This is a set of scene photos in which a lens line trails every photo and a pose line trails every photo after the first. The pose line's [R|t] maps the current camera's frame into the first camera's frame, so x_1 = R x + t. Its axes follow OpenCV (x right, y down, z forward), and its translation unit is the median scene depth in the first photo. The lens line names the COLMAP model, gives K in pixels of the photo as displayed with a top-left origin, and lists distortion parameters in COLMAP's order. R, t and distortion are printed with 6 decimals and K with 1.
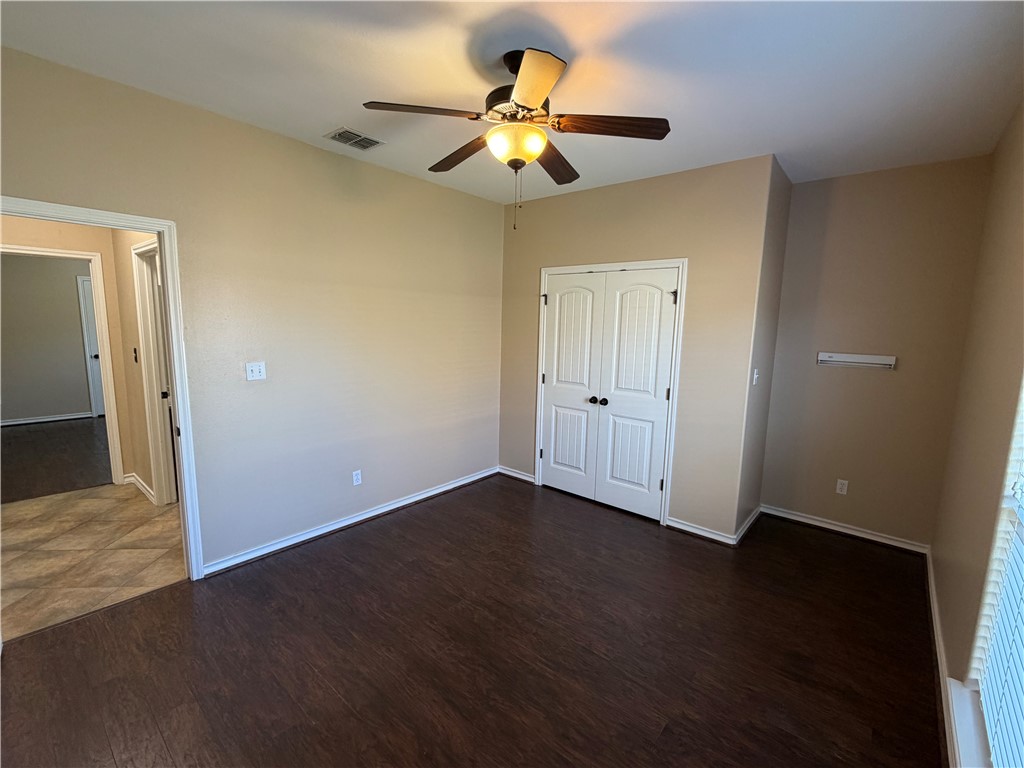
lens RADIAL K [[454.0, 0, 516.2], [0, 454.0, 384.3], [0, 0, 1]] dist [0.000444, -0.000530]
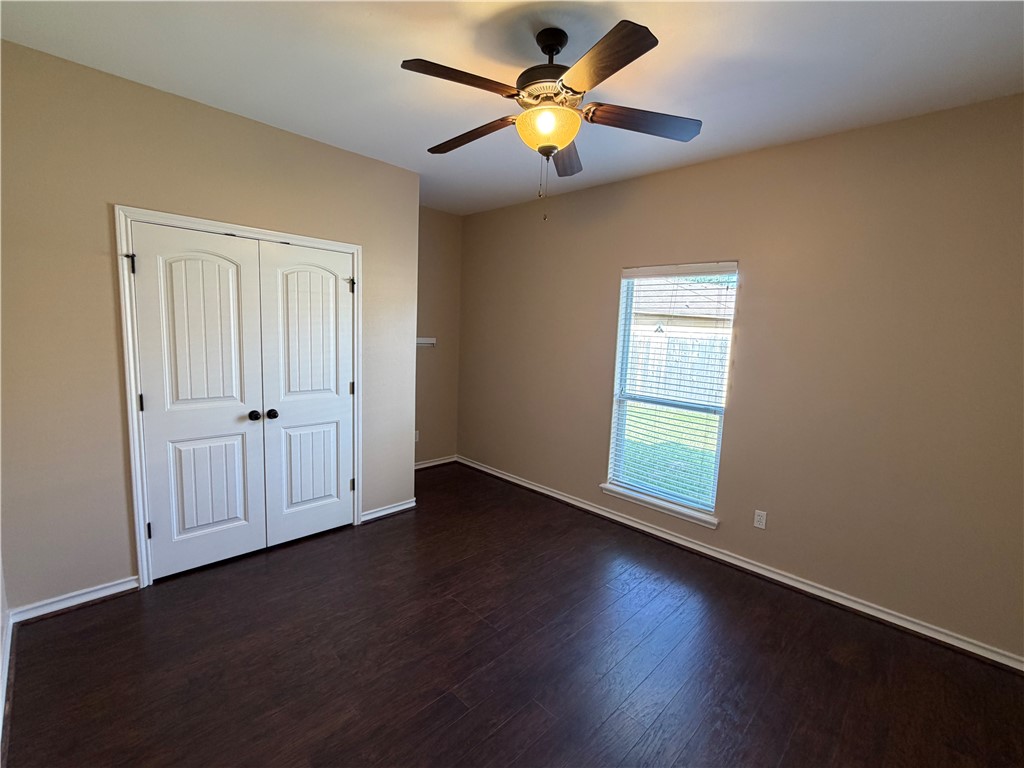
lens RADIAL K [[454.0, 0, 520.7], [0, 454.0, 381.7], [0, 0, 1]] dist [0.000444, -0.000530]
pose [[0.062232, -0.141391, 0.987996, -0.521982], [0.093306, 0.986403, 0.135286, -0.078833], [-0.993691, 0.083767, 0.074578, 0.528533]]
